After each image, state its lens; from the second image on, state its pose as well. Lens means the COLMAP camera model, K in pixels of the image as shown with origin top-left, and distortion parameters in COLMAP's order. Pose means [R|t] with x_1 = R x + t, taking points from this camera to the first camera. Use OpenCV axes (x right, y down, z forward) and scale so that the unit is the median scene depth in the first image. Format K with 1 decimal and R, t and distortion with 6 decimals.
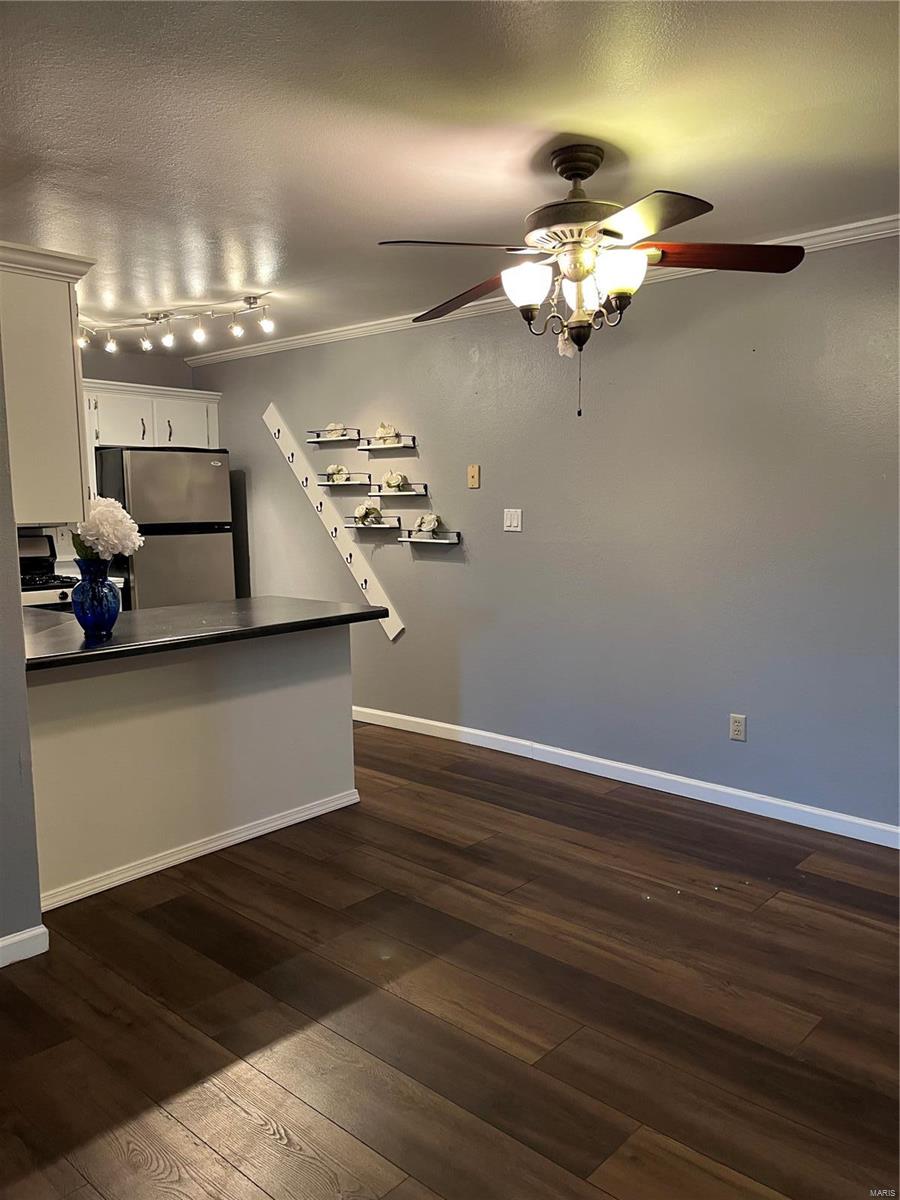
lens RADIAL K [[907.2, 0, 453.1], [0, 907.2, 611.7], [0, 0, 1]] dist [0.060734, -0.094582]
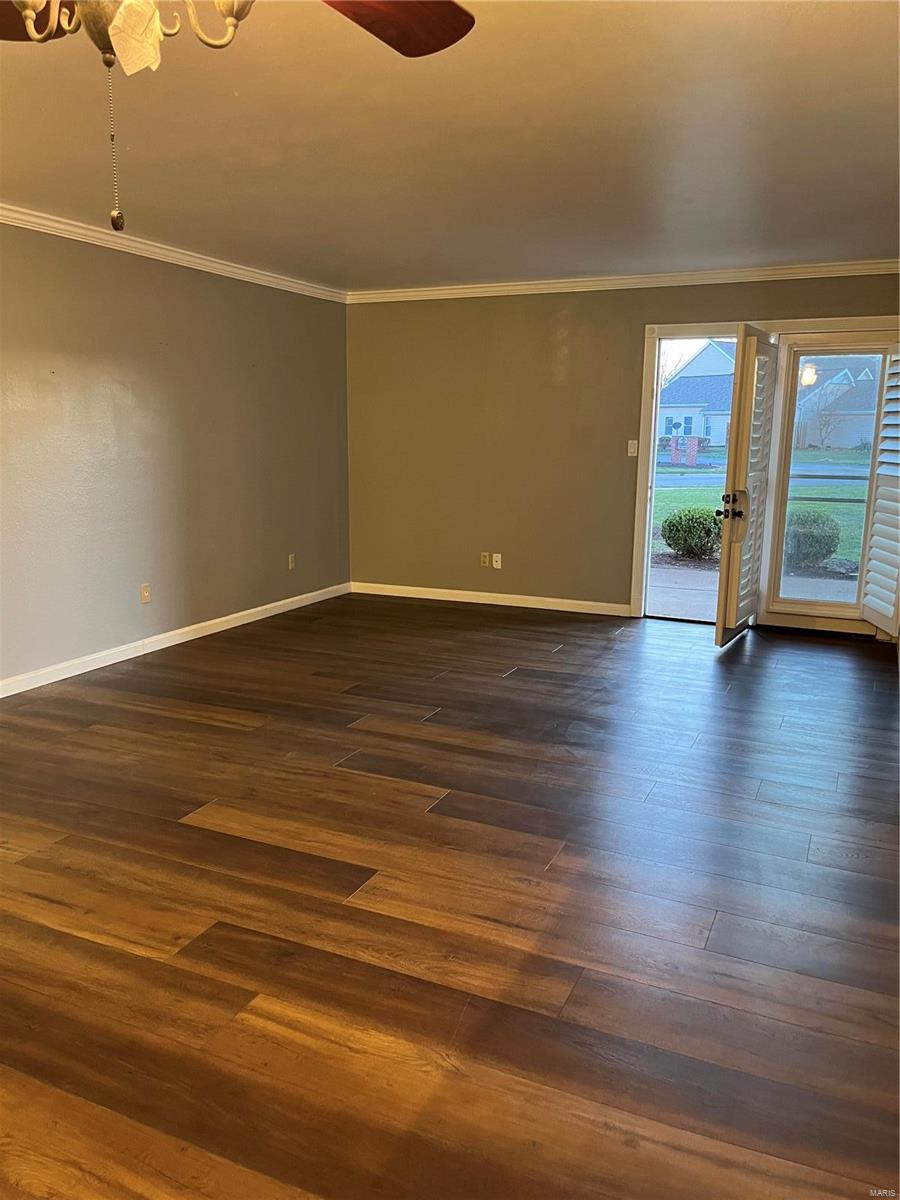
lens RADIAL K [[907.2, 0, 453.1], [0, 907.2, 611.7], [0, 0, 1]] dist [0.060734, -0.094582]
pose [[-0.953945, 0.066678, -0.292478, 0.067765], [-0.032773, 0.945983, 0.322555, -0.106203], [0.298186, 0.317285, -0.900231, 0.829997]]
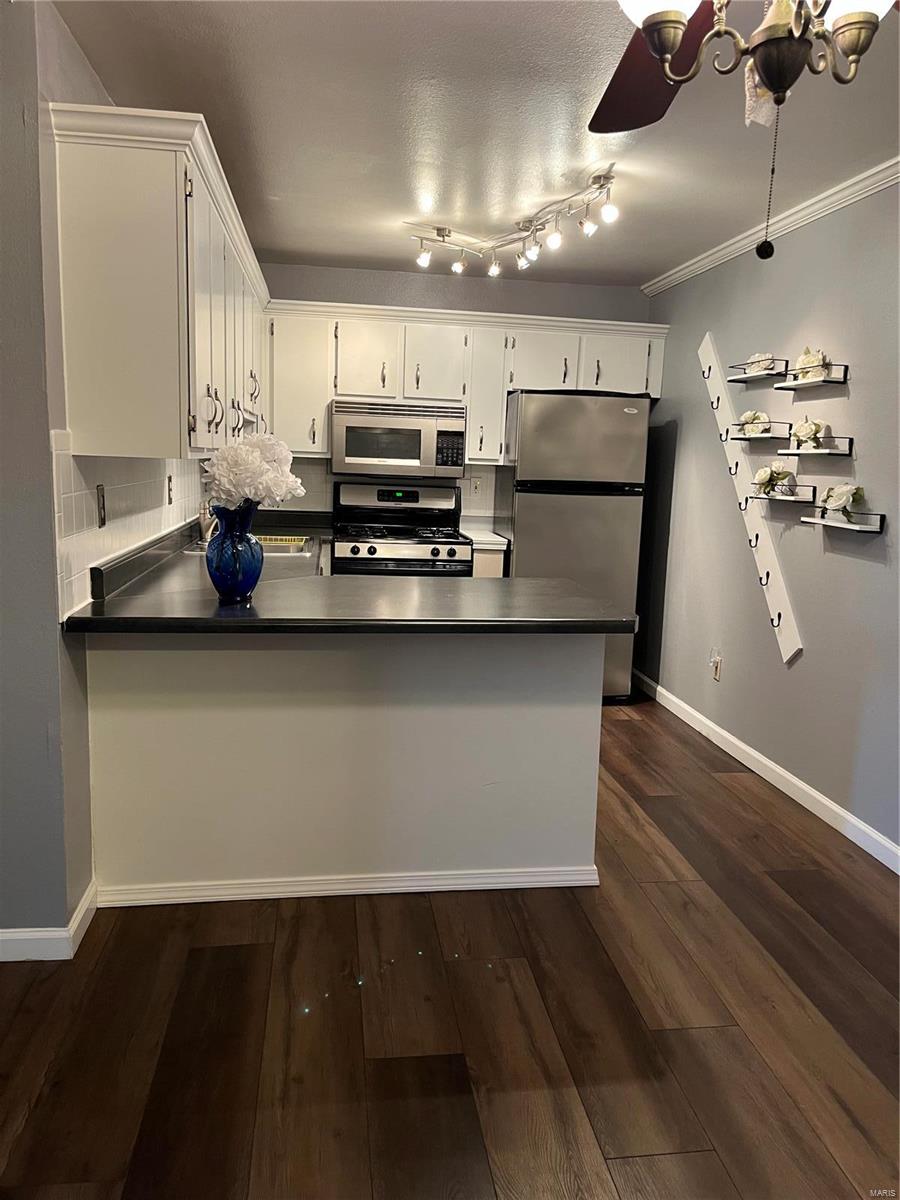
lens RADIAL K [[907.2, 0, 453.1], [0, 907.2, 611.7], [0, 0, 1]] dist [0.060734, -0.094582]
pose [[0.769620, 0.144160, -0.622016, 0.181708], [-0.121252, 0.989450, 0.079293, -0.035130], [0.626884, 0.014395, 0.778980, 0.317480]]
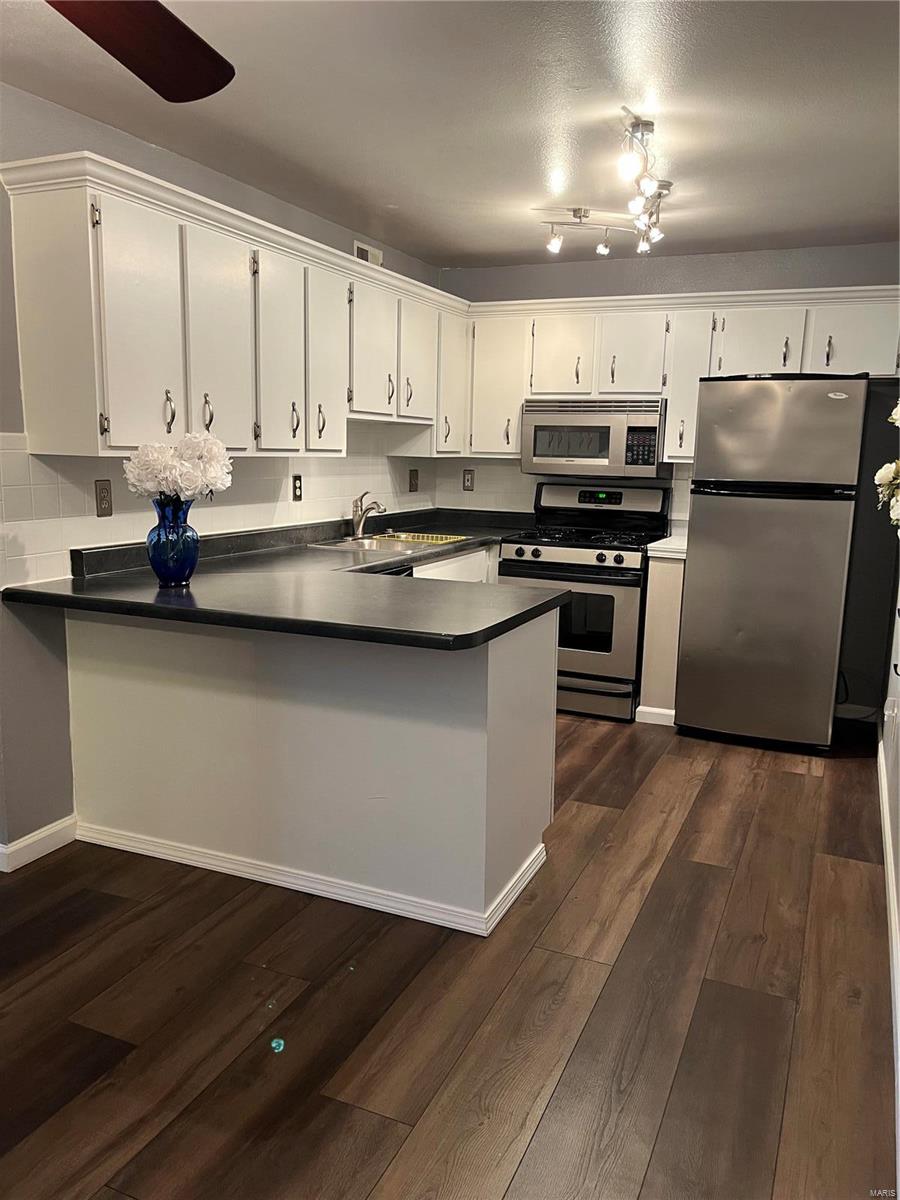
lens RADIAL K [[905.0, 0, 450.3], [0, 905.0, 605.6], [0, 0, 1]] dist [0.060670, -0.094519]
pose [[0.320943, 0.181173, -0.929609, 0.353029], [-0.141957, 0.979647, 0.141916, -0.079672], [0.936400, 0.086417, 0.340129, 0.625396]]
